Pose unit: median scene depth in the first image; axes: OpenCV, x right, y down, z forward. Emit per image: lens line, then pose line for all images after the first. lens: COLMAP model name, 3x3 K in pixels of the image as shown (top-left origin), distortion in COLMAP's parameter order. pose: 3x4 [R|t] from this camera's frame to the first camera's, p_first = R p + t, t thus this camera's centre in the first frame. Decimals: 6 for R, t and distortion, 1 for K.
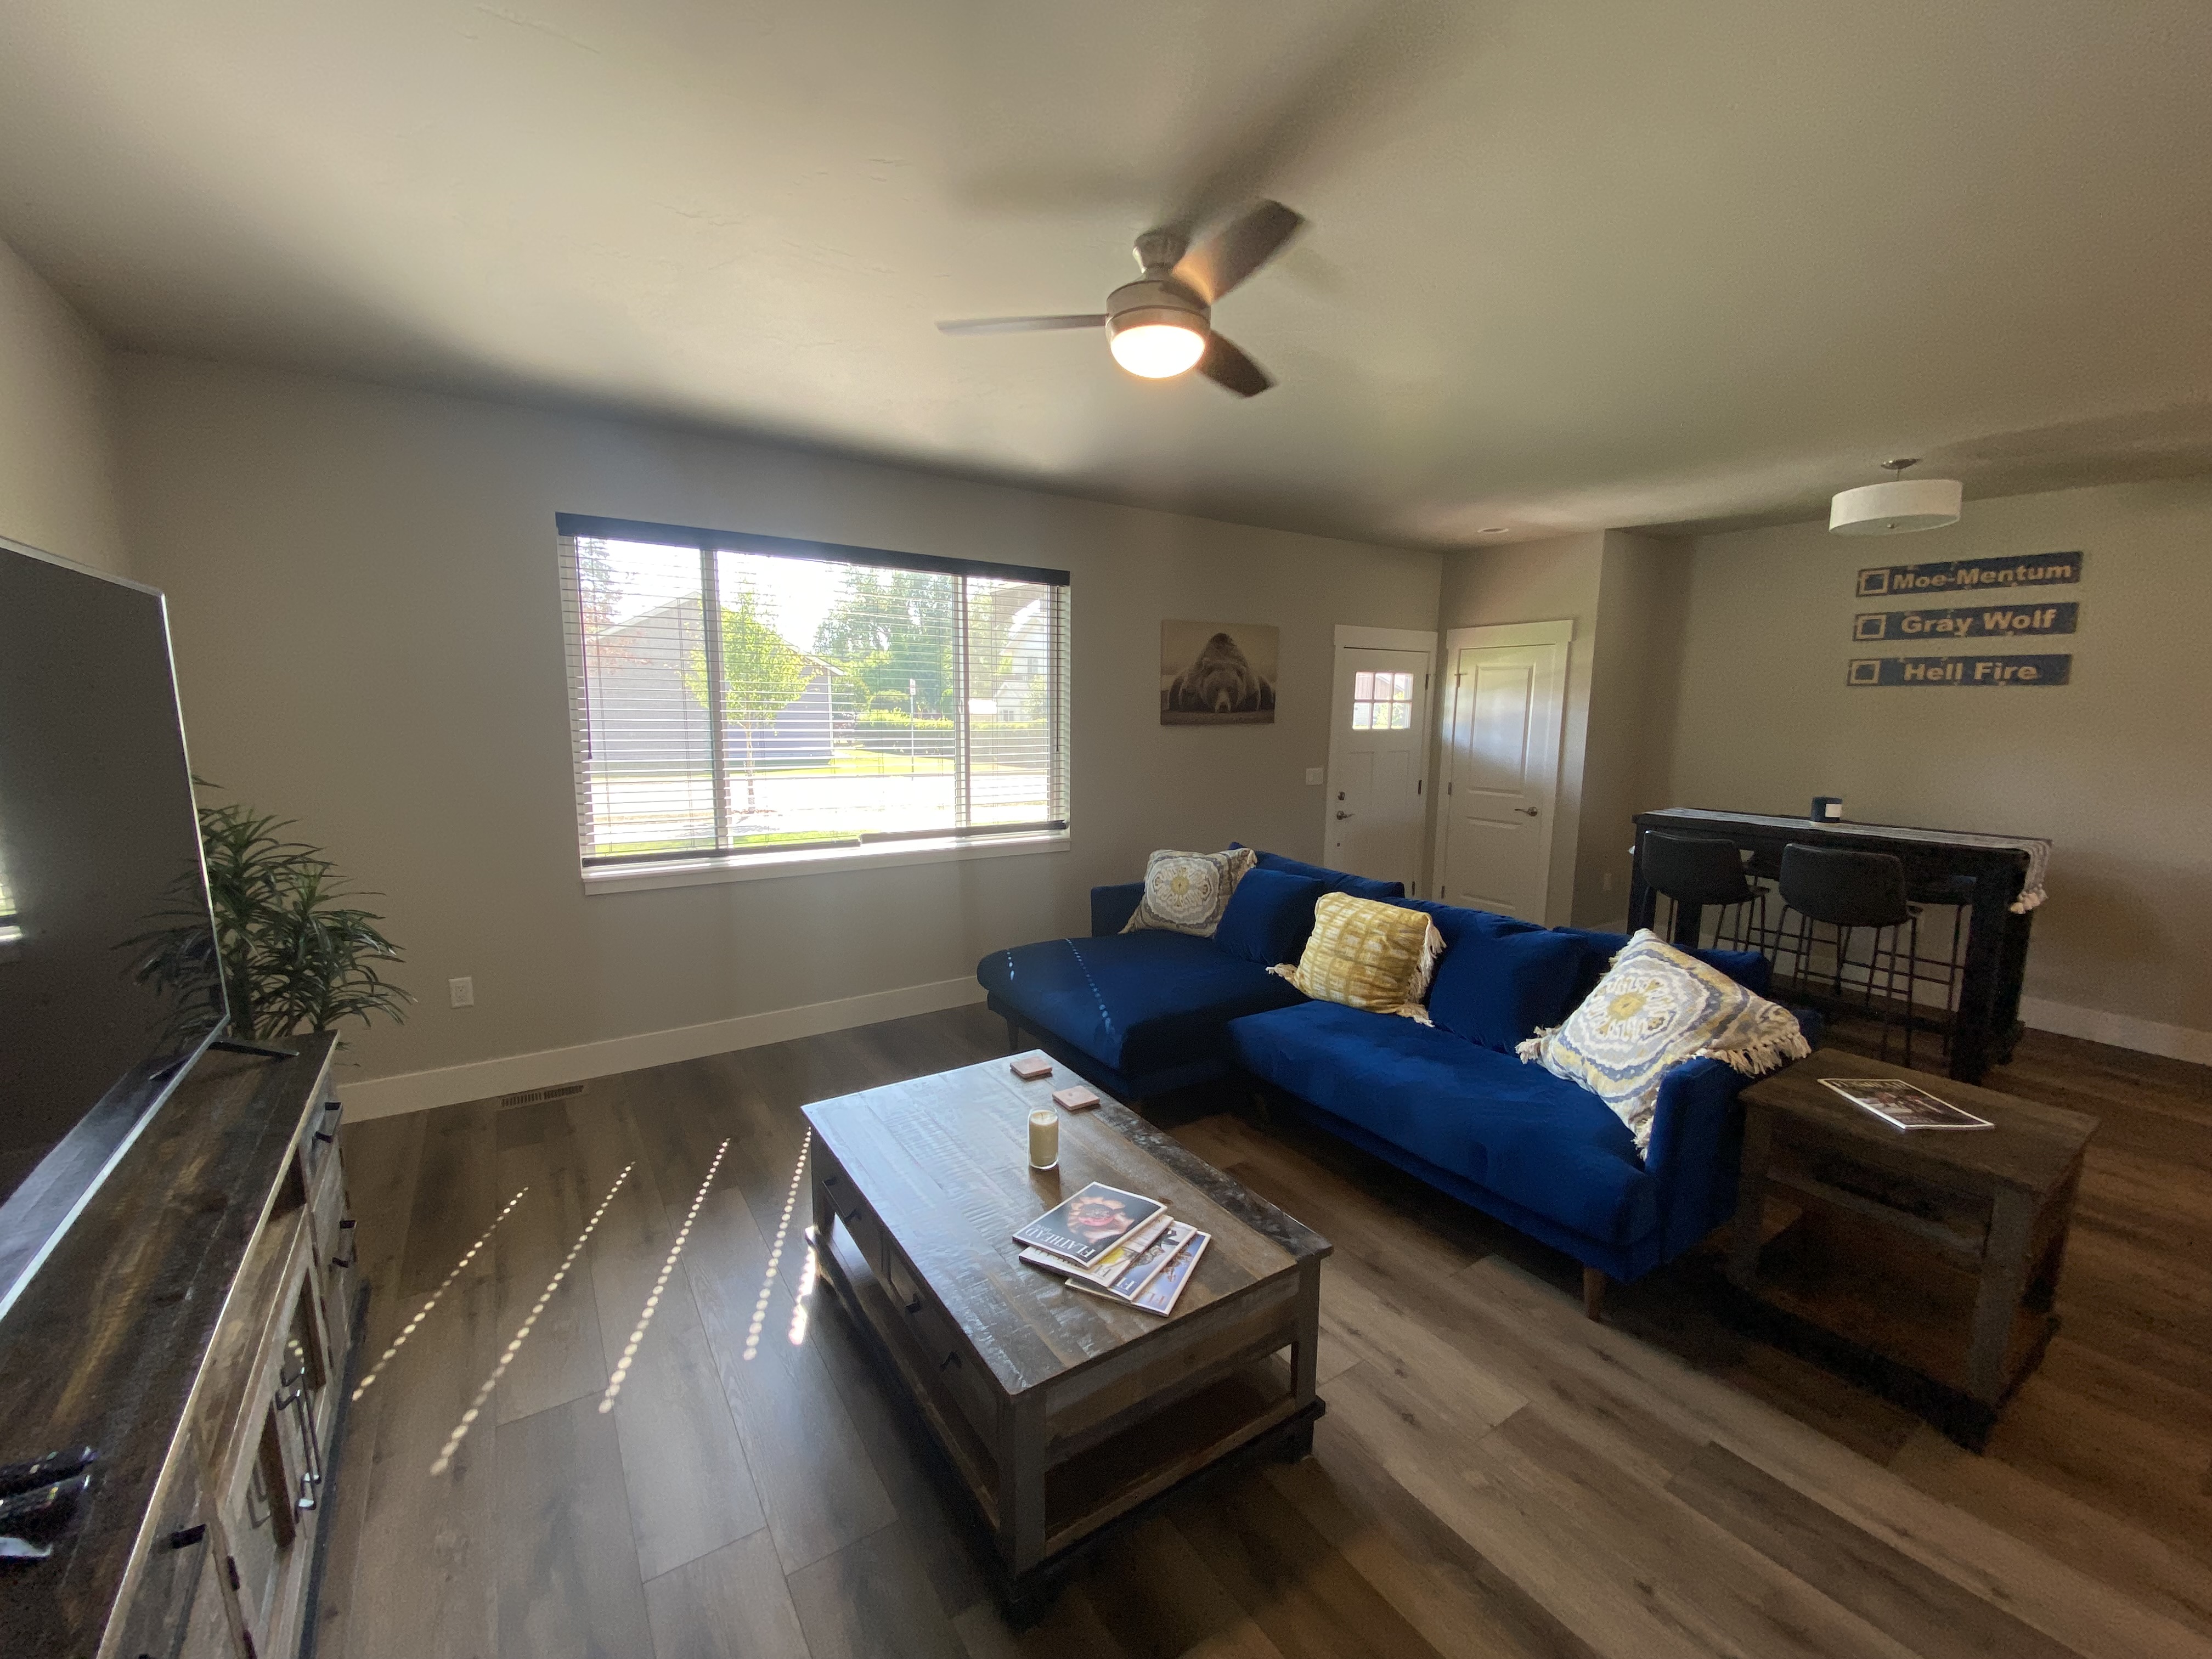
lens RADIAL K [[889.2, 0, 1097.2], [0, 889.2, 839.9], [0, 0, 1]] dist [0.000885, -0.001221]
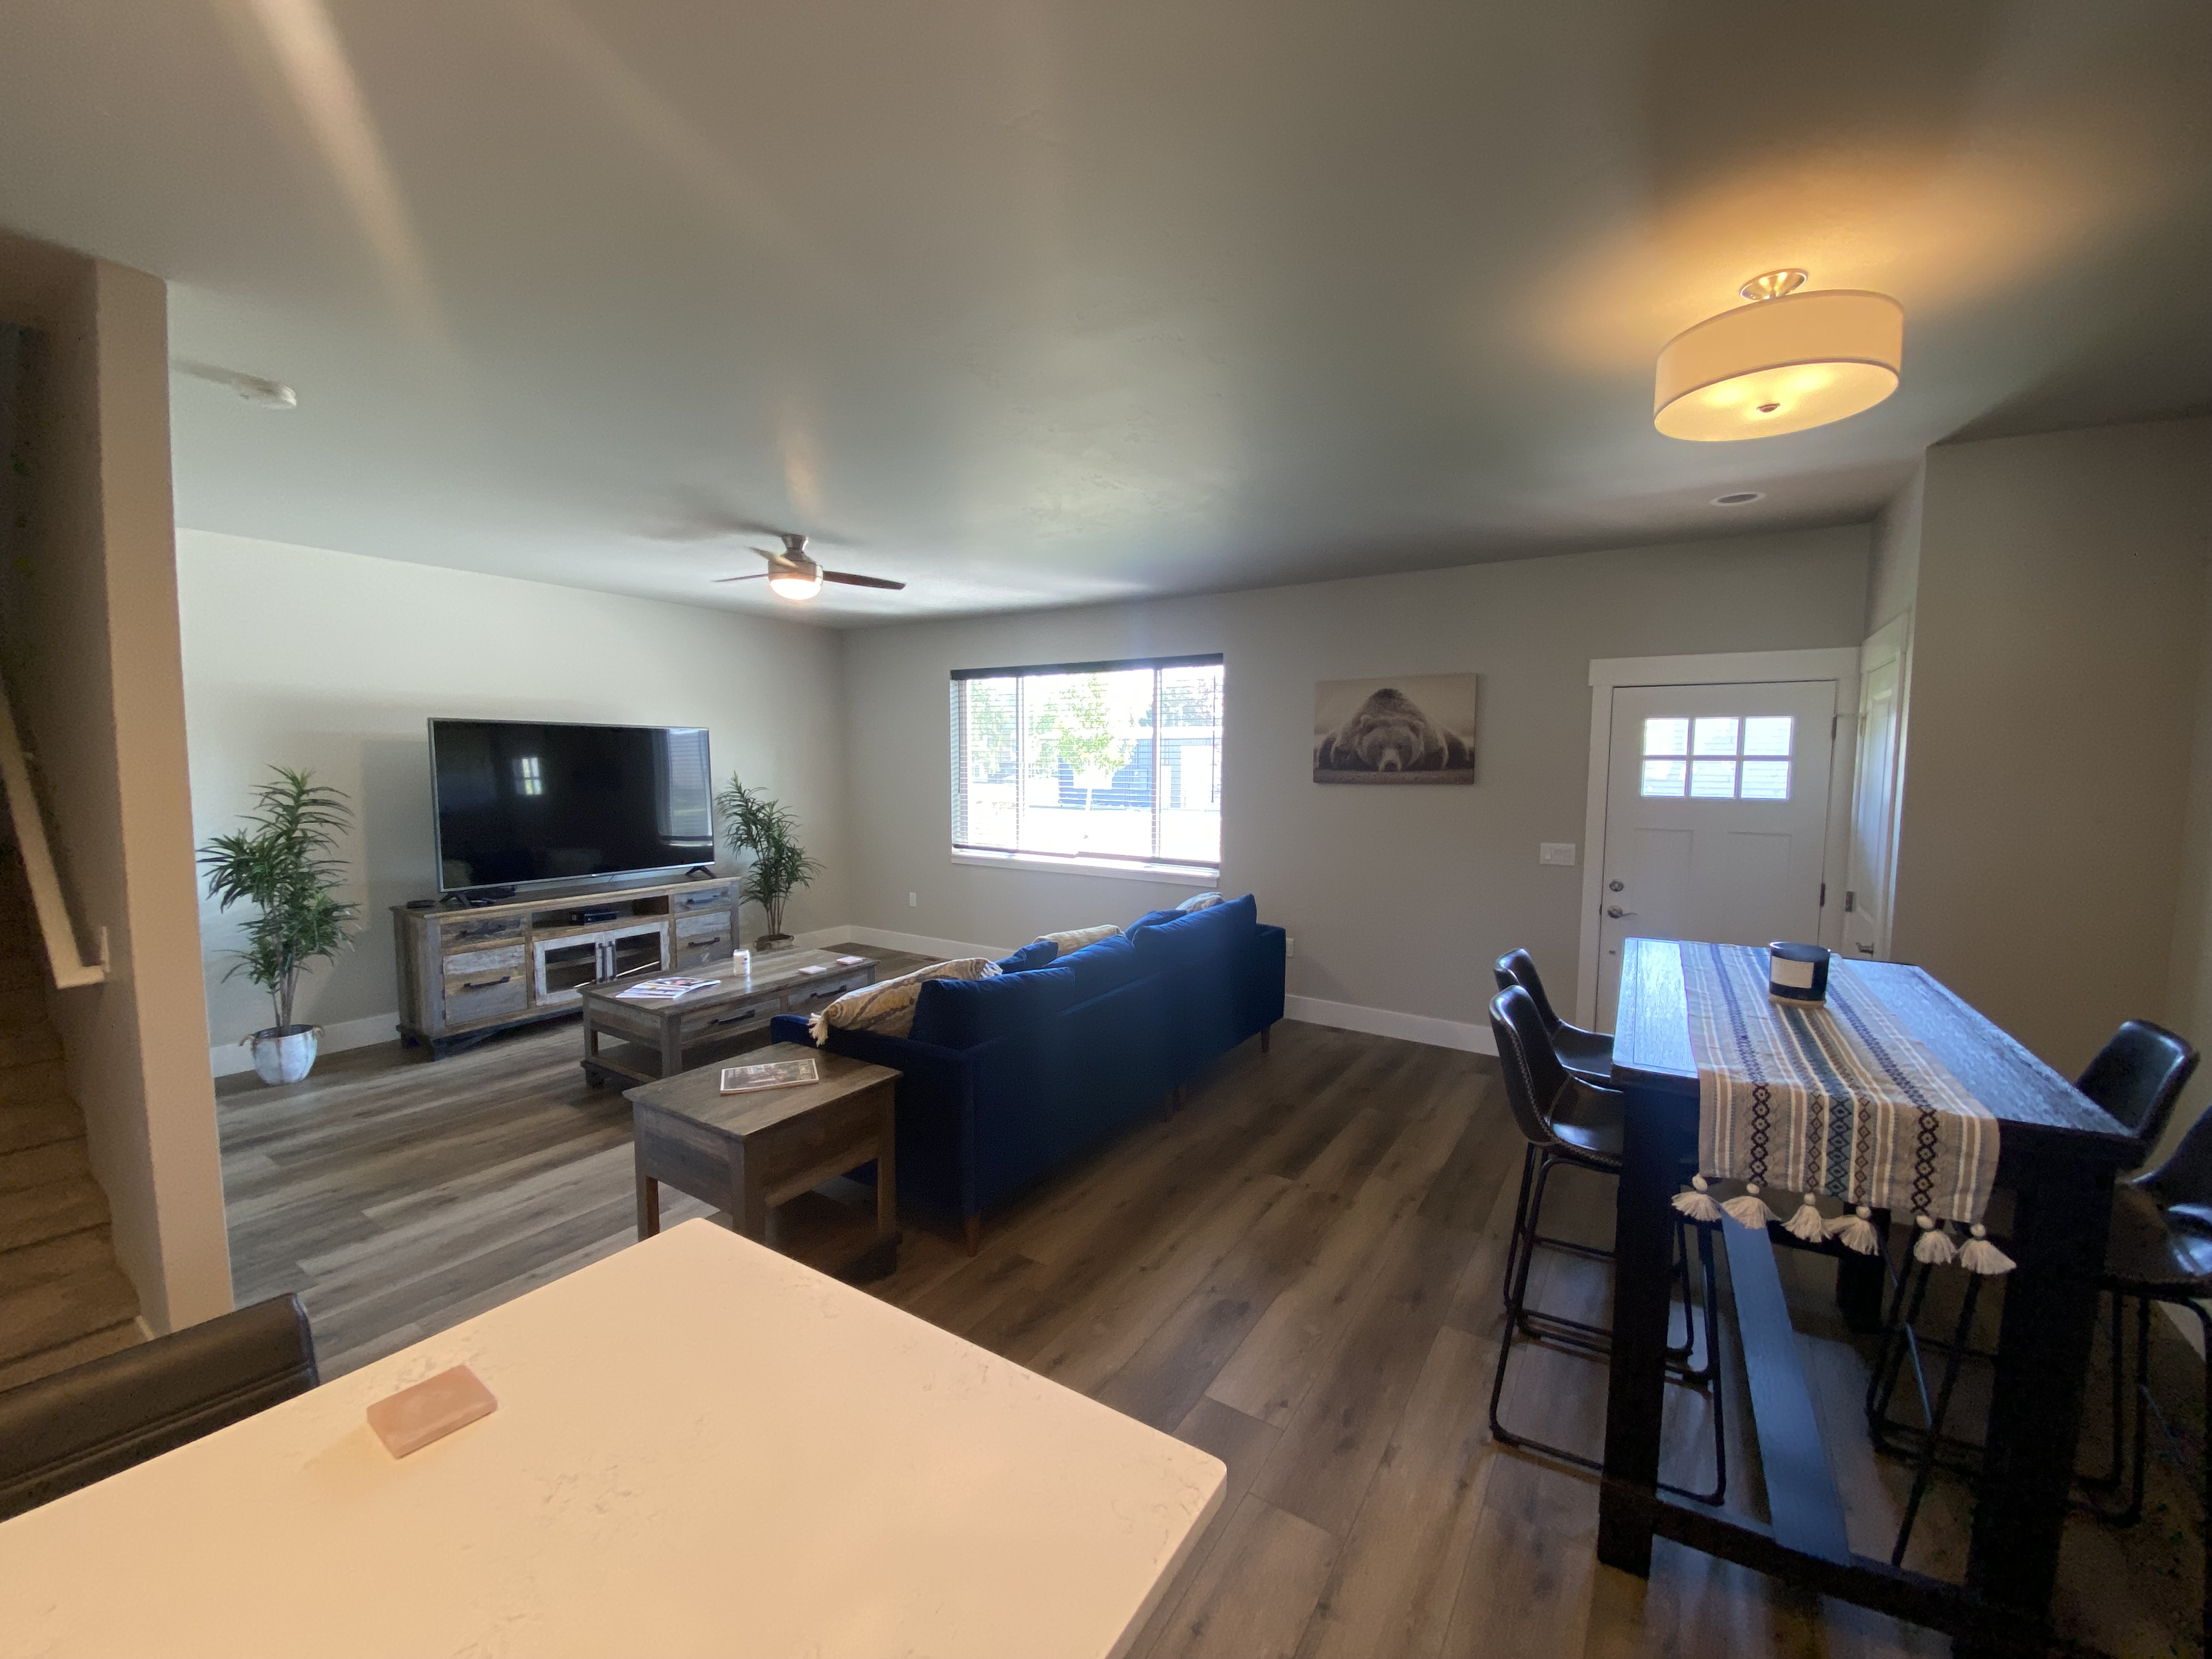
lens RADIAL K [[889.2, 0, 1100.6], [0, 889.2, 836.0], [0, 0, 1]] dist [0.000885, -0.001221]
pose [[0.394273, 0.069947, -0.916328, 0.912974], [-0.115989, 0.992913, 0.025886, -0.063334], [0.911644, 0.096078, 0.399592, 0.346856]]
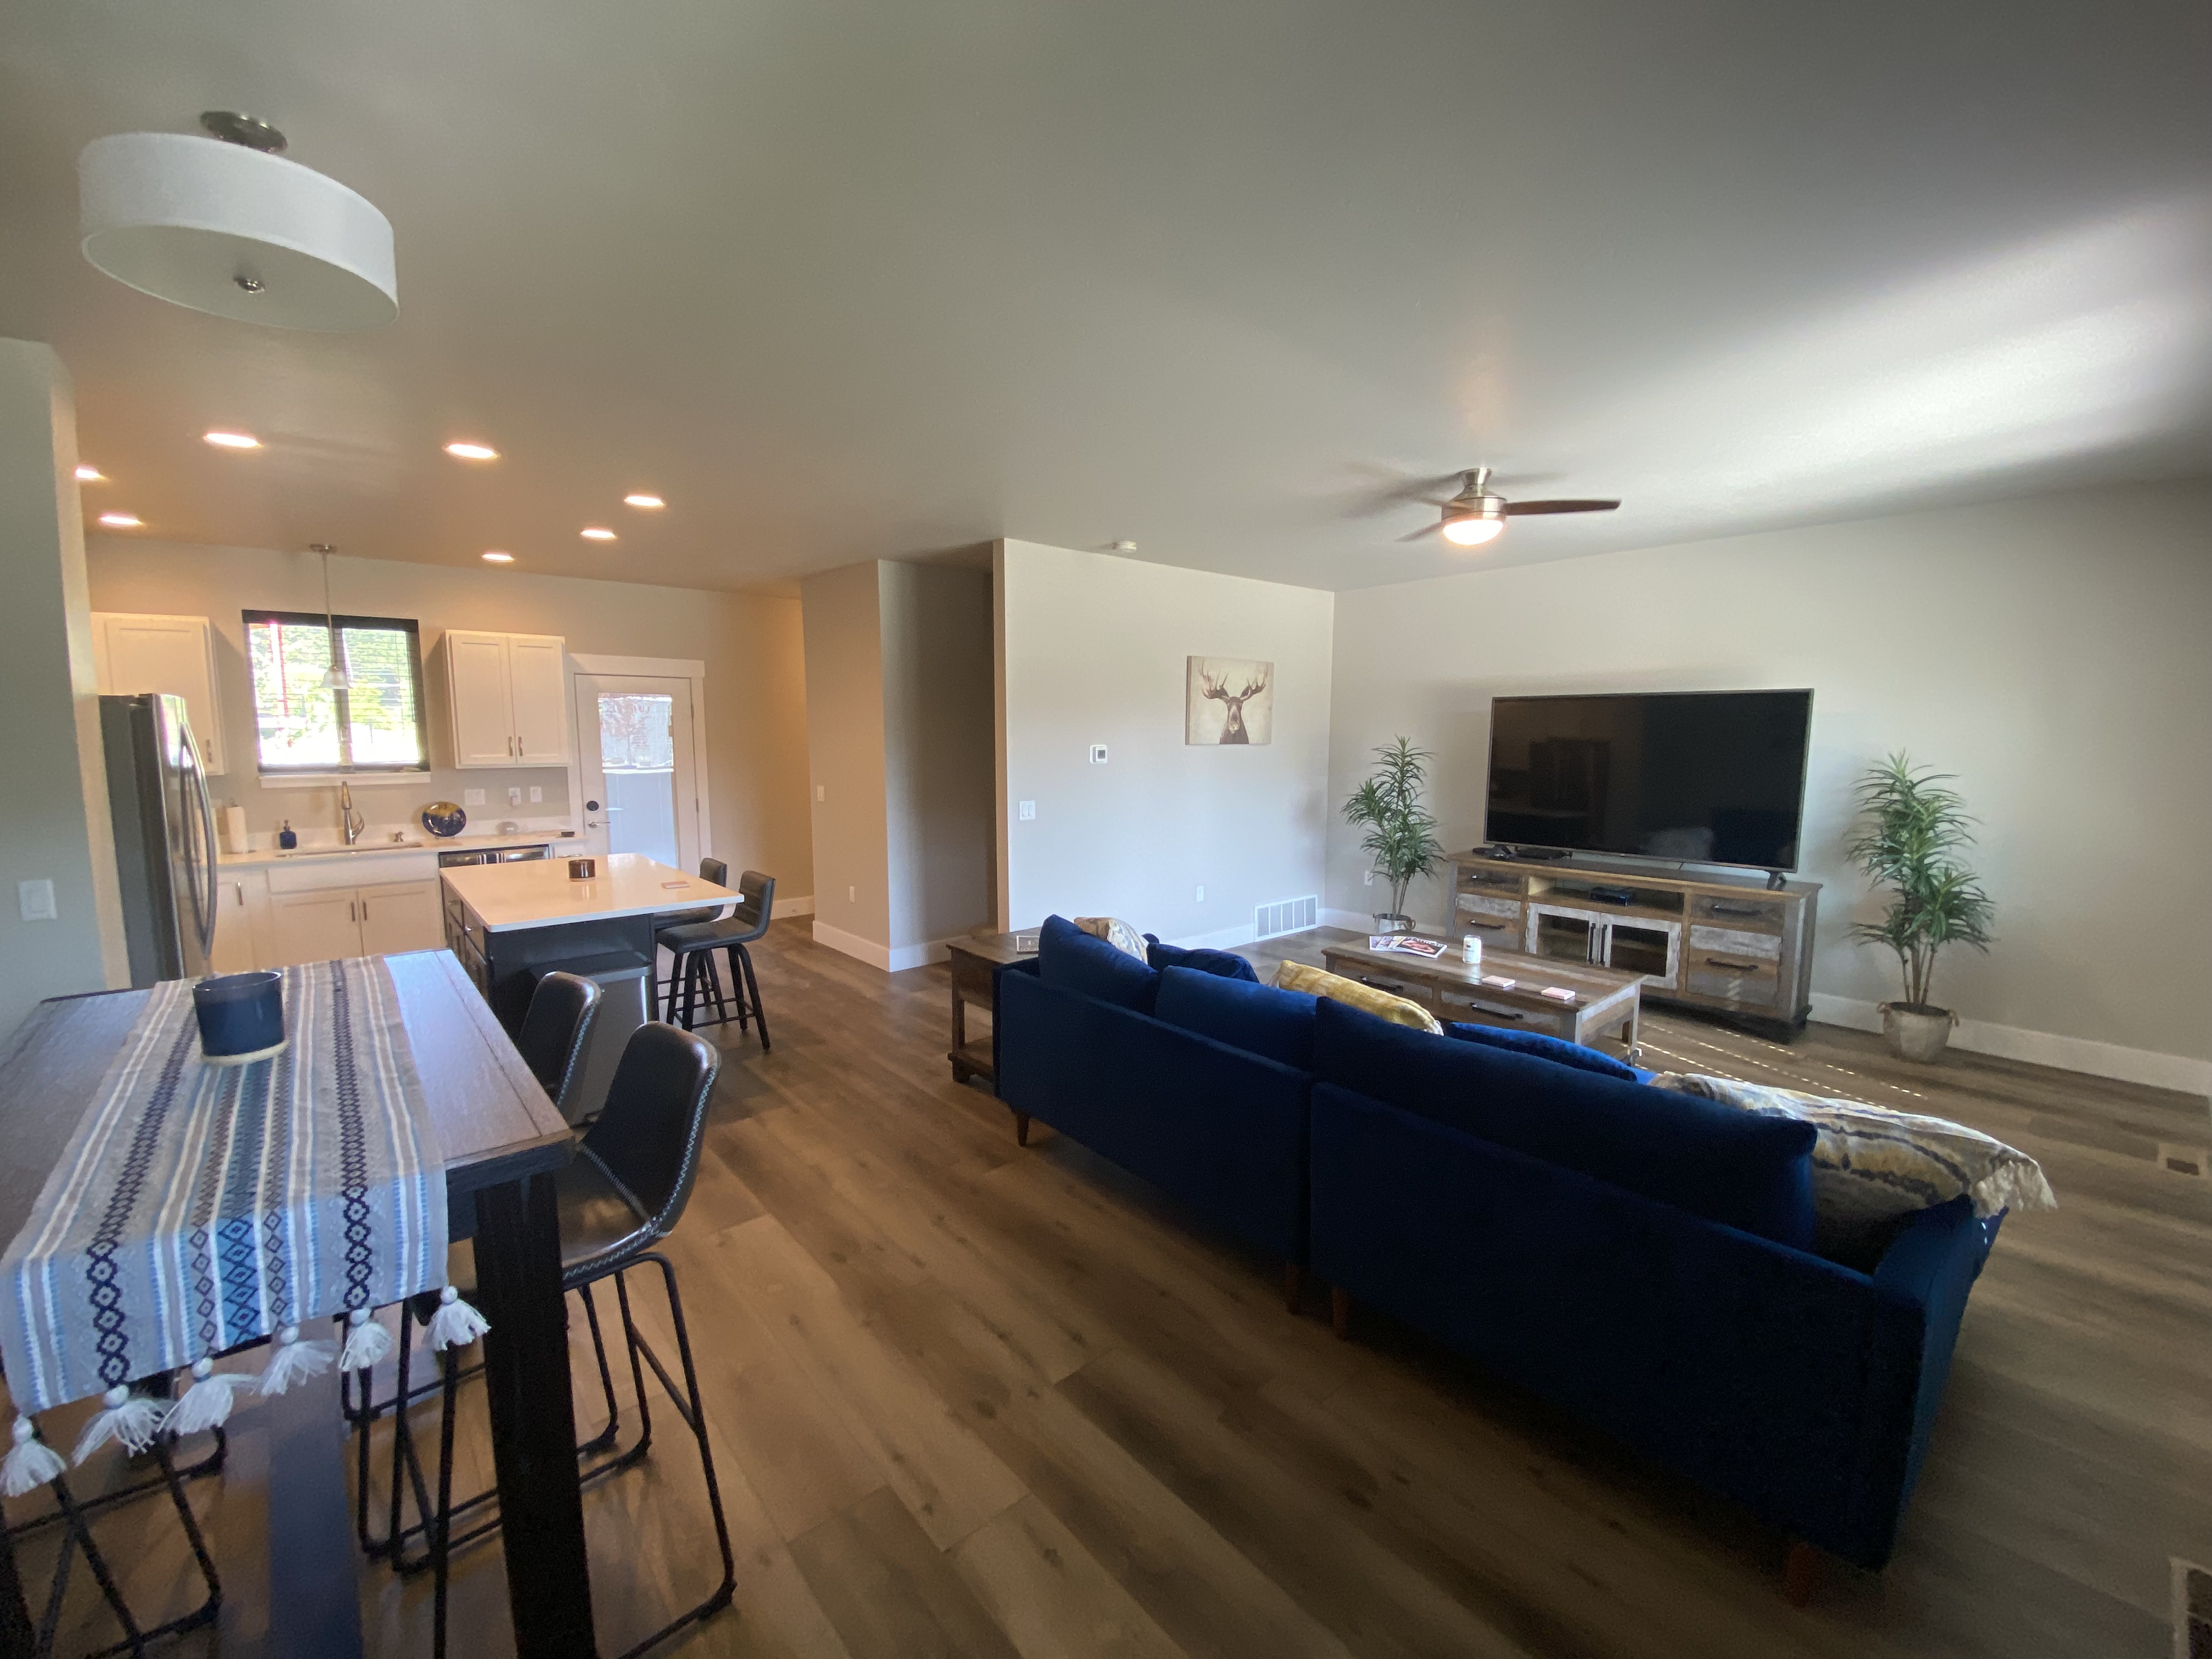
lens RADIAL K [[889.2, 0, 1095.9], [0, 889.2, 842.1], [0, 0, 1]] dist [0.000885, -0.001221]
pose [[-0.993171, -0.000108, -0.116672, 0.411322], [-0.028313, 0.970332, 0.240115, -0.154547], [0.113184, 0.241778, -0.963708, 1.106575]]
